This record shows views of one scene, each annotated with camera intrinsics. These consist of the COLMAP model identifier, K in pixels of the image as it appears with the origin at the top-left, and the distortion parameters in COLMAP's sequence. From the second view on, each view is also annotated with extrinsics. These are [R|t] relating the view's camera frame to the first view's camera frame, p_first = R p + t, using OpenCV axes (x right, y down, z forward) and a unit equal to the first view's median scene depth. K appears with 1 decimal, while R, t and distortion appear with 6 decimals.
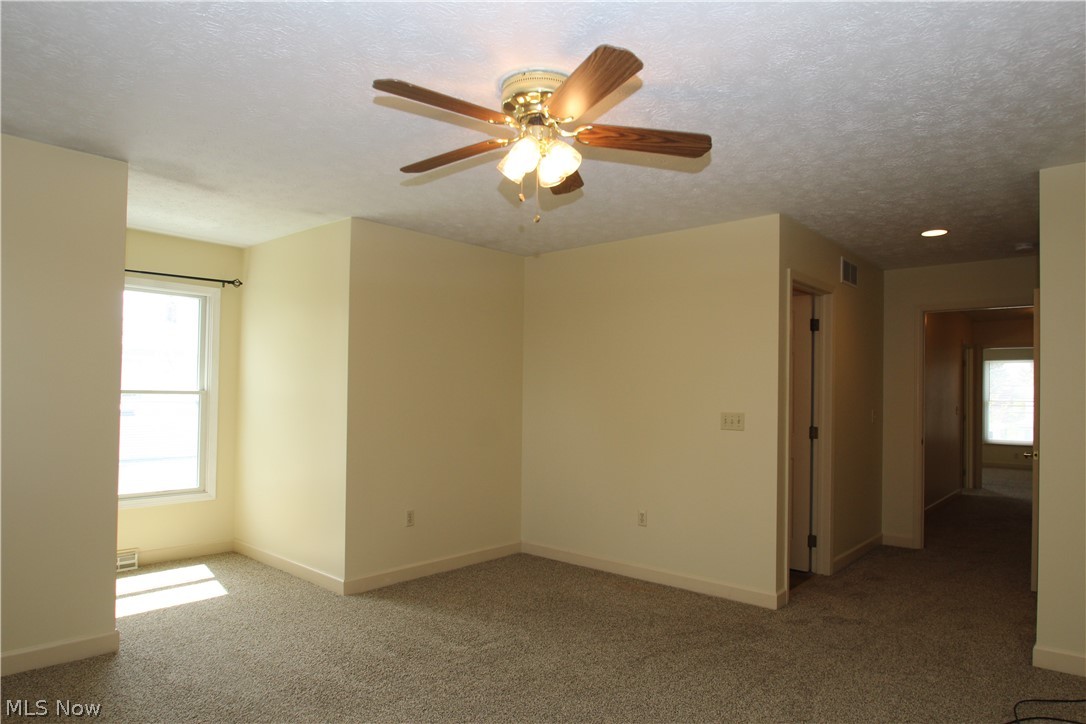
lens RADIAL K [[654.1, 0, 538.0], [0, 654.1, 363.1], [0, 0, 1]] dist [-0.018481, -0.006548]
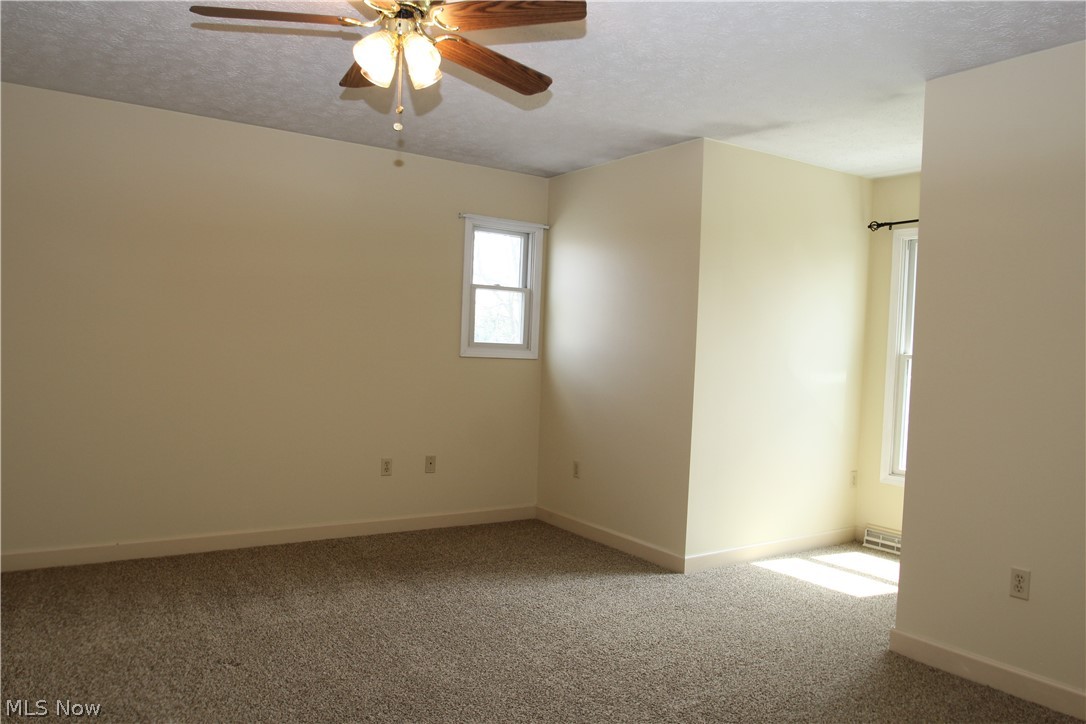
lens RADIAL K [[787.5, 0, 543.4], [0, 787.5, 368.5], [0, 0, 1]] dist [-0.048538, 0.017506]
pose [[-0.250963, 0.001619, -0.967995, 0.587598], [0.004103, 0.999991, 0.000609, 0.063586], [0.967988, -0.003819, -0.250967, 0.873270]]
